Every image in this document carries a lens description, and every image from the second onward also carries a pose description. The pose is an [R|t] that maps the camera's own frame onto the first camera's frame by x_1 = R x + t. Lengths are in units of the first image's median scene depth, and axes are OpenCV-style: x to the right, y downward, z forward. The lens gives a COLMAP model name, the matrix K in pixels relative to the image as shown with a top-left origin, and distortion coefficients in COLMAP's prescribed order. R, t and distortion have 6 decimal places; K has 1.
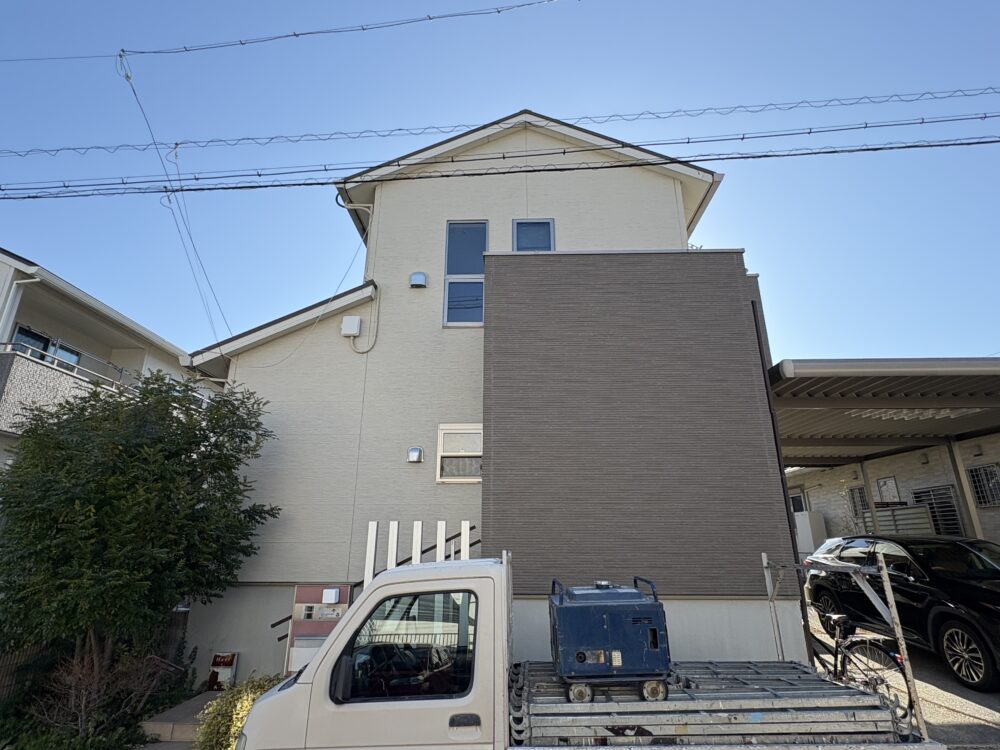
lens RADIAL K [[513.9, 0, 500.0], [0, 513.9, 375.0], [0, 0, 1]] dist [0.031050, -0.021988]
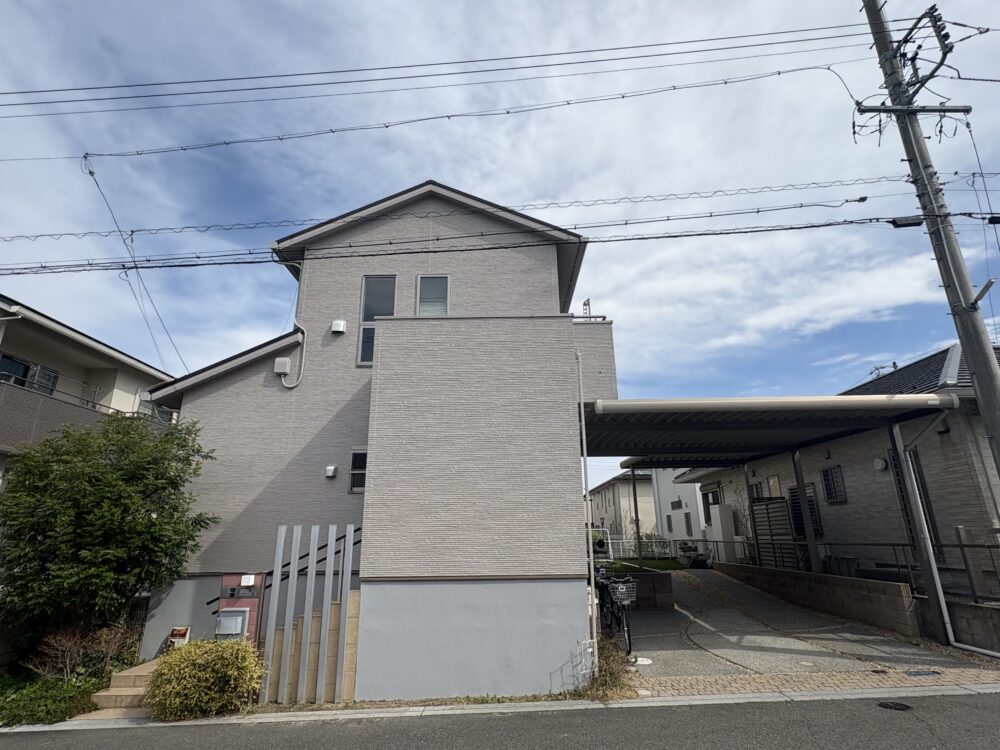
lens RADIAL K [[513.7, 0, 500.8], [0, 513.7, 381.6], [0, 0, 1]] dist [-0.000515, 0.002077]
pose [[0.999612, -0.008024, 0.026691, 0.200729], [0.007415, 0.999712, 0.022825, -0.083234], [-0.026866, -0.022618, 0.999383, -0.239127]]
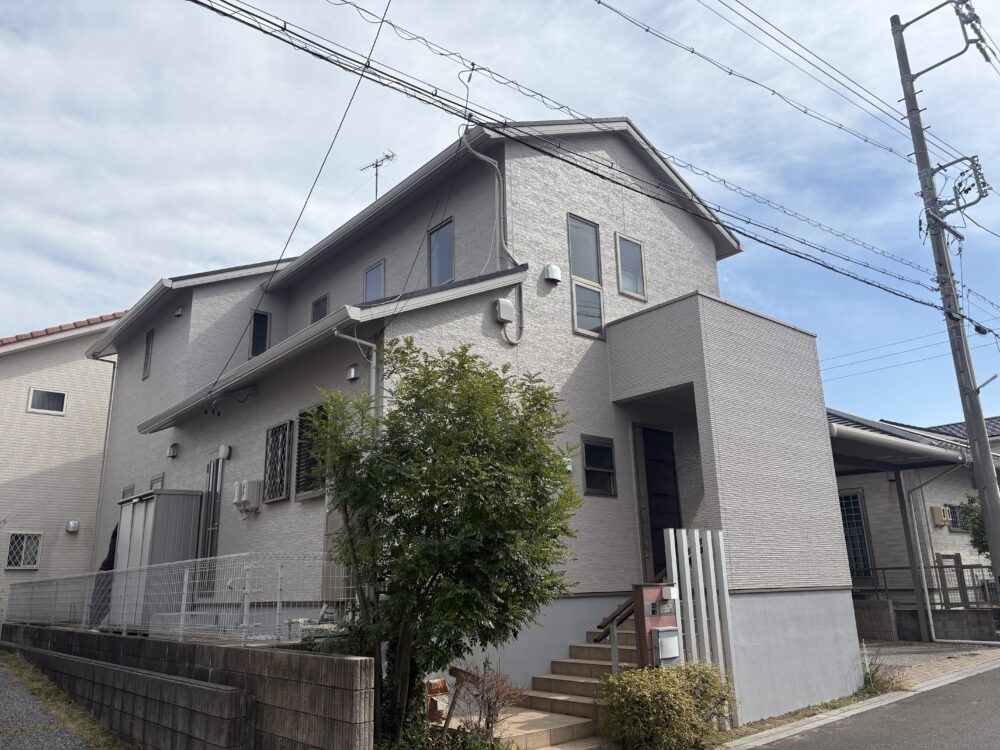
lens RADIAL K [[747.9, 0, 489.9], [0, 747.9, 379.4], [0, 0, 1]] dist [0.065010, -0.083818]
pose [[0.749995, 0.154777, 0.643080, -1.119580], [-0.182063, 0.982988, -0.024254, 0.055778], [-0.635893, -0.098891, 0.765415, 0.037621]]
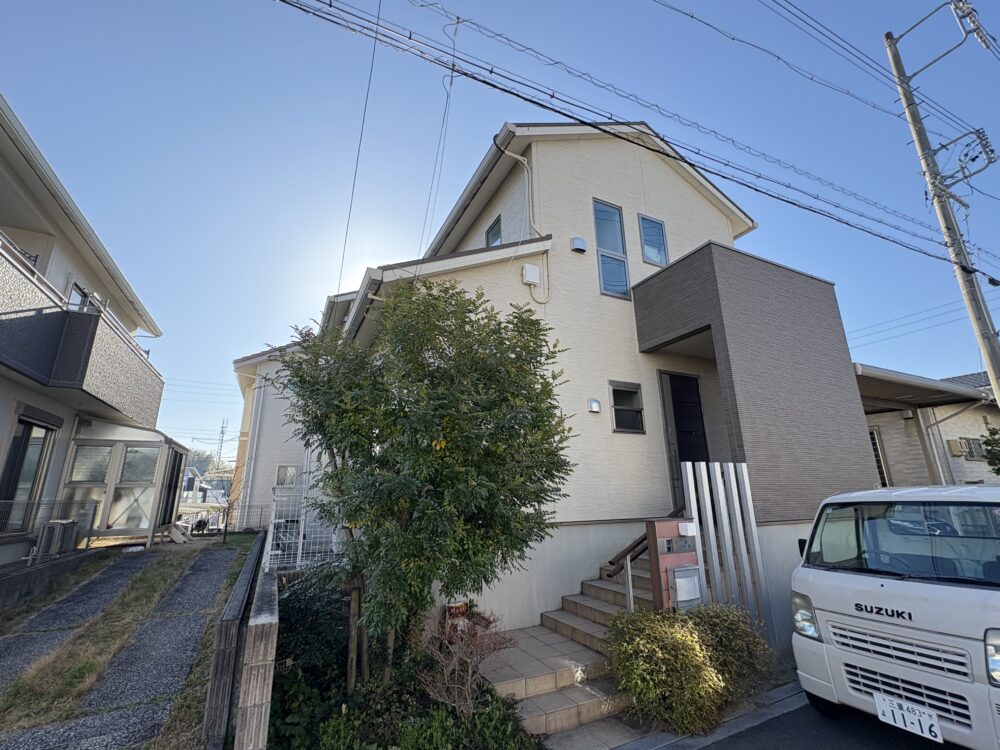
lens RADIAL K [[437.9, 0, 500.0], [0, 437.9, 375.0], [0, 0, 1]] dist [0.001444, -0.000183]
pose [[0.881094, 0.112134, 0.459456, -0.725493], [-0.132383, 0.991126, 0.011976, 0.099317], [-0.454036, -0.071376, 0.888120, 0.258663]]
